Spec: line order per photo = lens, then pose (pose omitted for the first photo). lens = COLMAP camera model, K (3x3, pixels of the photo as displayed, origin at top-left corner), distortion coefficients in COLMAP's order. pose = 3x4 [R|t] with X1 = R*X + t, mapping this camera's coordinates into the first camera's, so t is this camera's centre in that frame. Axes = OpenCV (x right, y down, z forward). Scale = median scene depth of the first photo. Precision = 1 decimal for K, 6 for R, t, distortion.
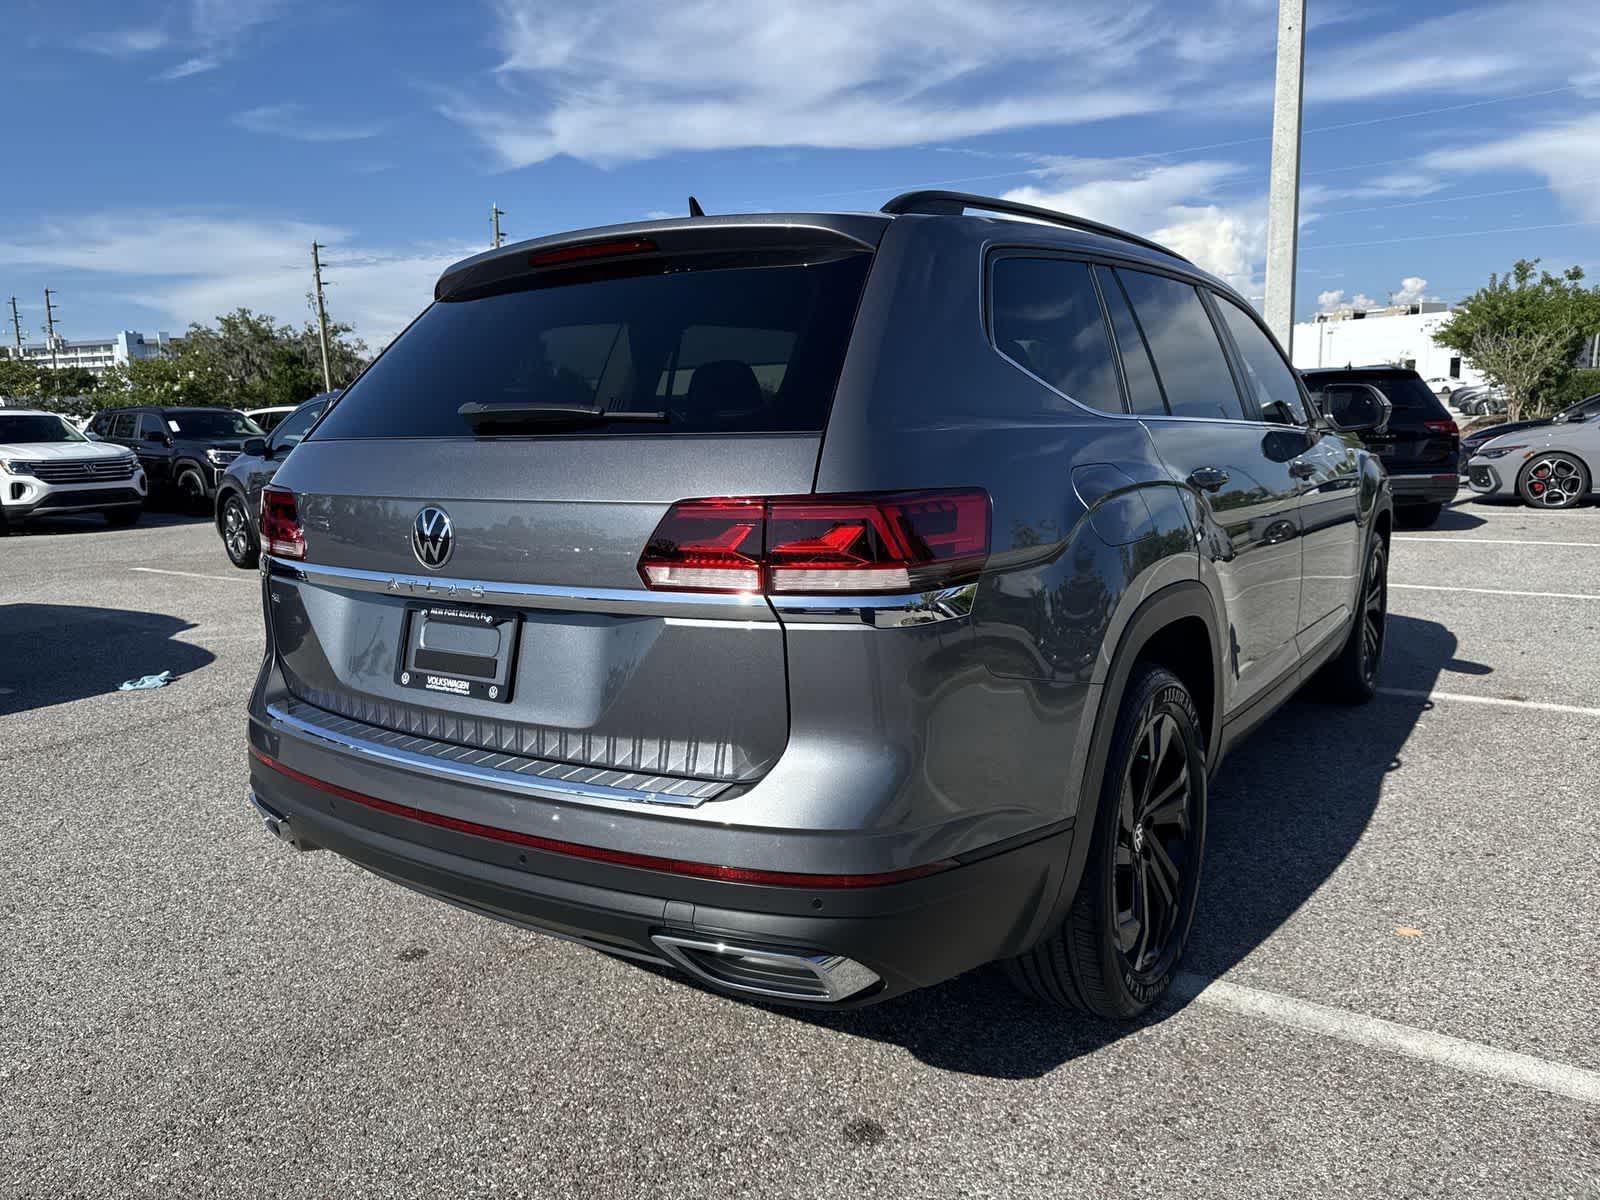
lens RADIAL K [[1183.9, 0, 783.8], [0, 1183.9, 596.0], [0, 0, 1]] dist [0.047454, -0.070867]
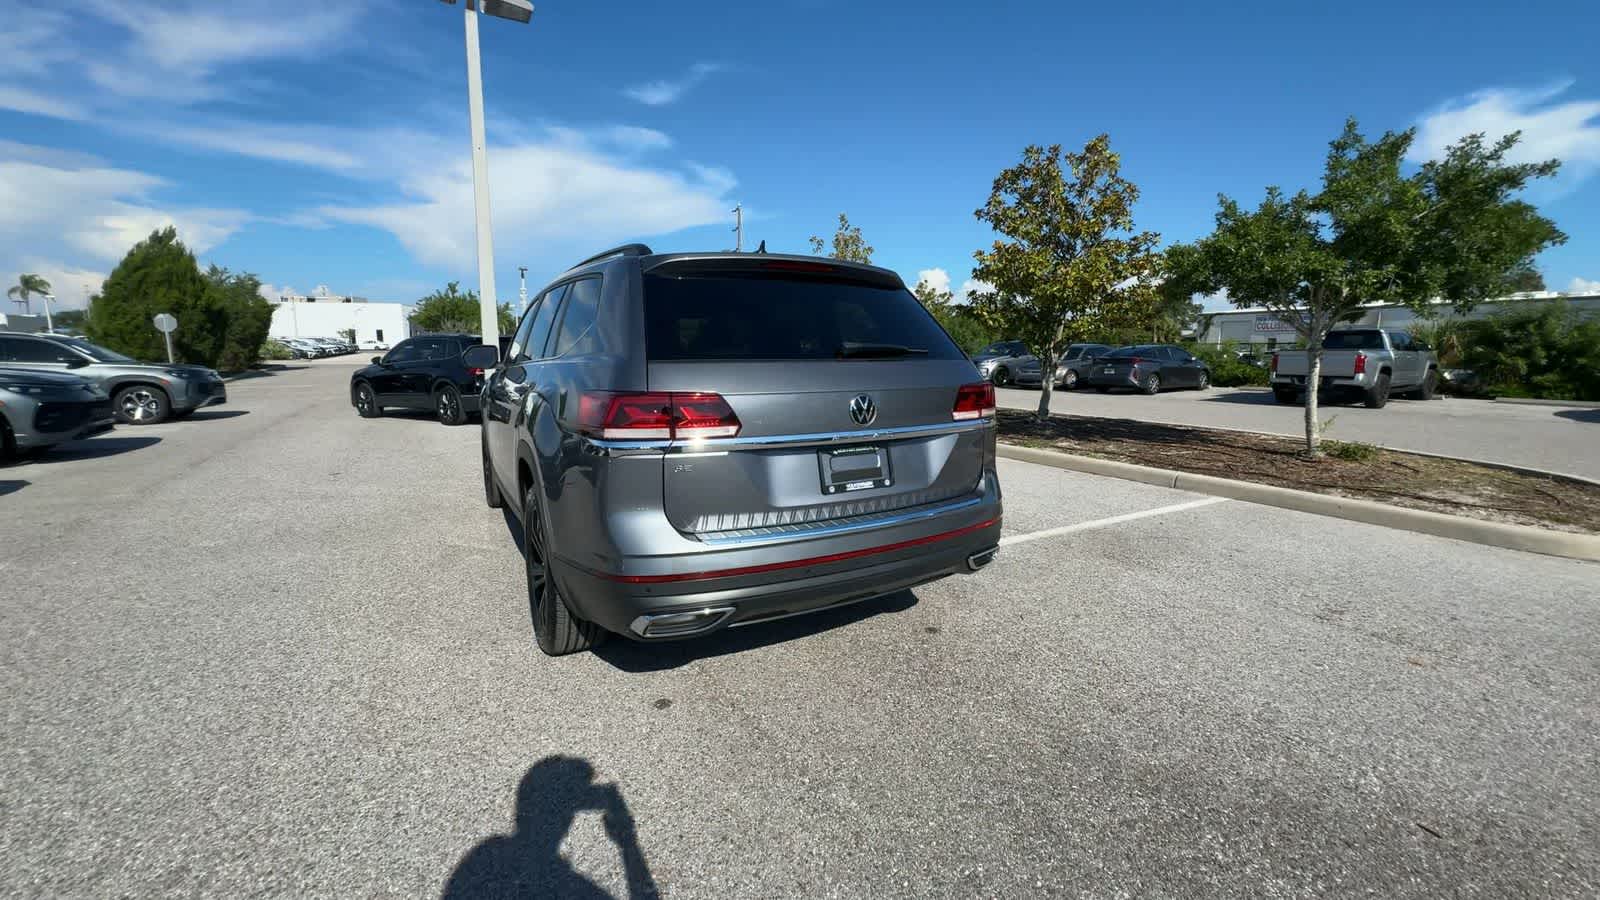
lens RADIAL K [[662.9, 0, 808.9], [0, 662.9, 449.6], [0, 0, 1]] dist [0.004541, 0.000388]
pose [[0.377571, -0.097616, 0.920821, -1.284228], [0.119261, 0.991272, 0.056183, -0.054346], [-0.918269, 0.088604, 0.385917, 0.632994]]
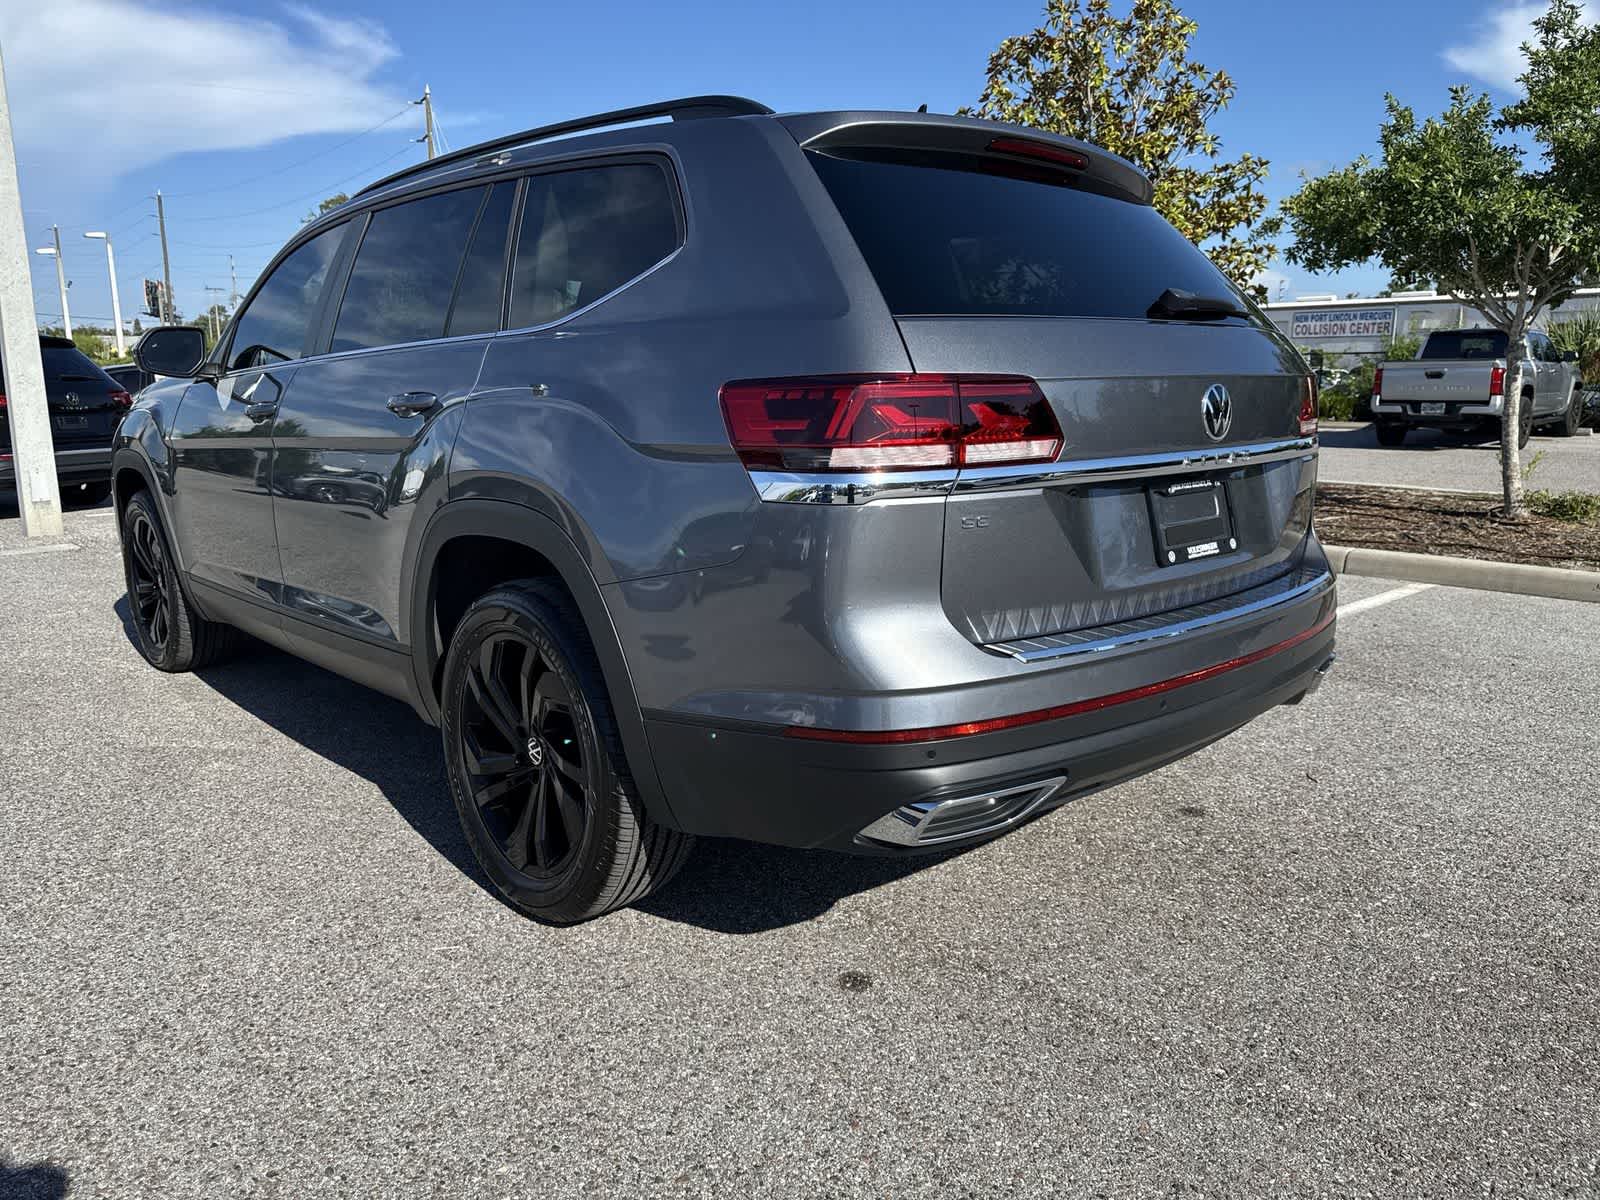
lens RADIAL K [[1169.3, 0, 798.5], [0, 1169.3, 618.6], [0, 0, 1]] dist [0.046357, -0.052147]
pose [[0.147013, -0.157707, 0.976481, -1.367632], [0.145785, 0.979881, 0.136307, -0.063390], [-0.978332, 0.122318, 0.167046, 1.160103]]
